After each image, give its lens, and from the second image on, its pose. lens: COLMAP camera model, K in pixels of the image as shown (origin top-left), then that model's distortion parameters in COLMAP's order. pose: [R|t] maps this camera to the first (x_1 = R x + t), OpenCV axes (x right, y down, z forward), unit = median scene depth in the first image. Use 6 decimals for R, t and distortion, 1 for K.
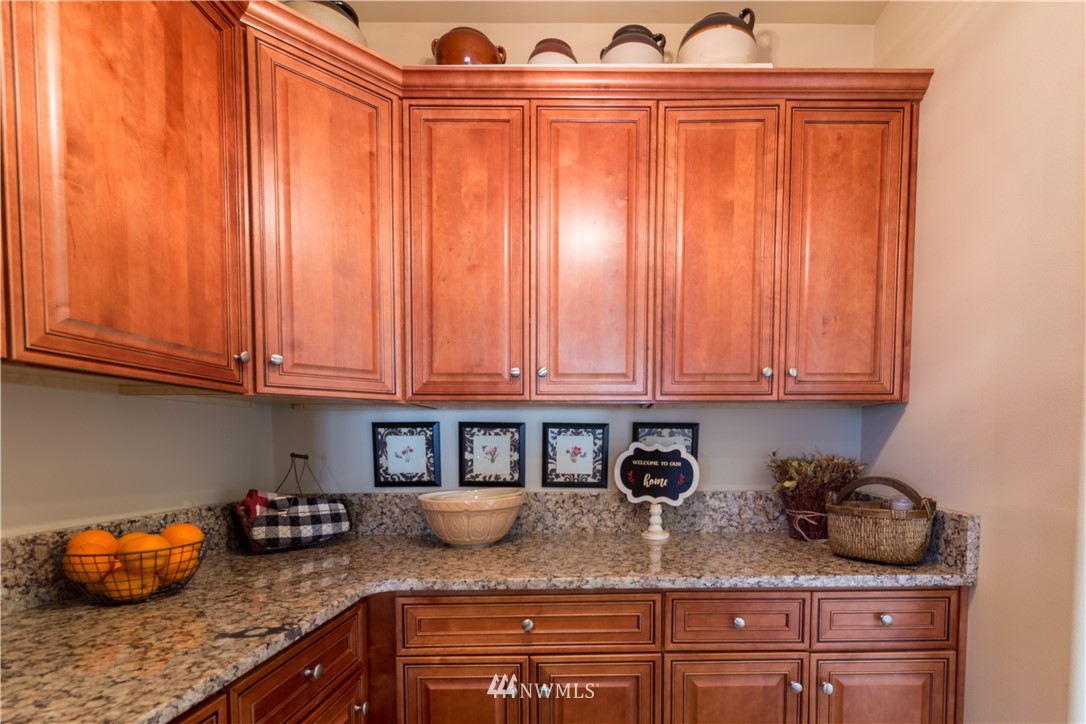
lens RADIAL K [[528.1, 0, 604.8], [0, 528.1, 459.2], [0, 0, 1]] dist [0.002295, 0.000765]
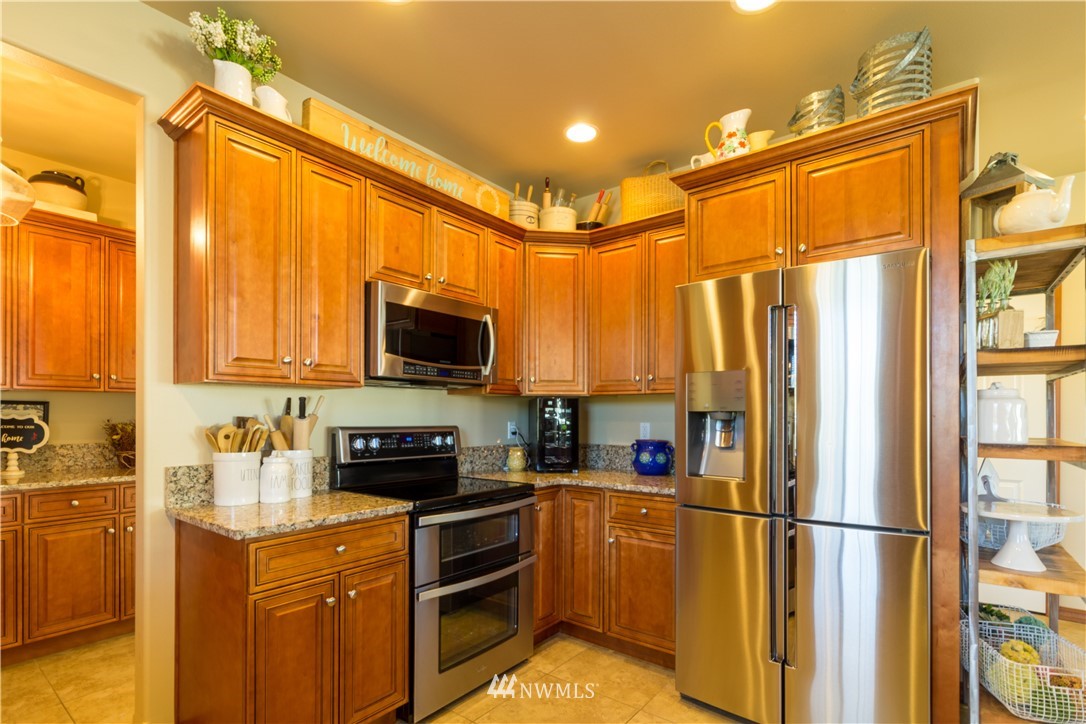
lens RADIAL K [[535.2, 0, 539.8], [0, 535.2, 422.0], [0, 0, 1]] dist [0.000193, 0.000168]
pose [[0.621657, -0.009150, 0.783236, -0.201999], [0.024758, 0.999662, -0.007972, 0.050833], [-0.782898, 0.024347, 0.621673, -1.403938]]
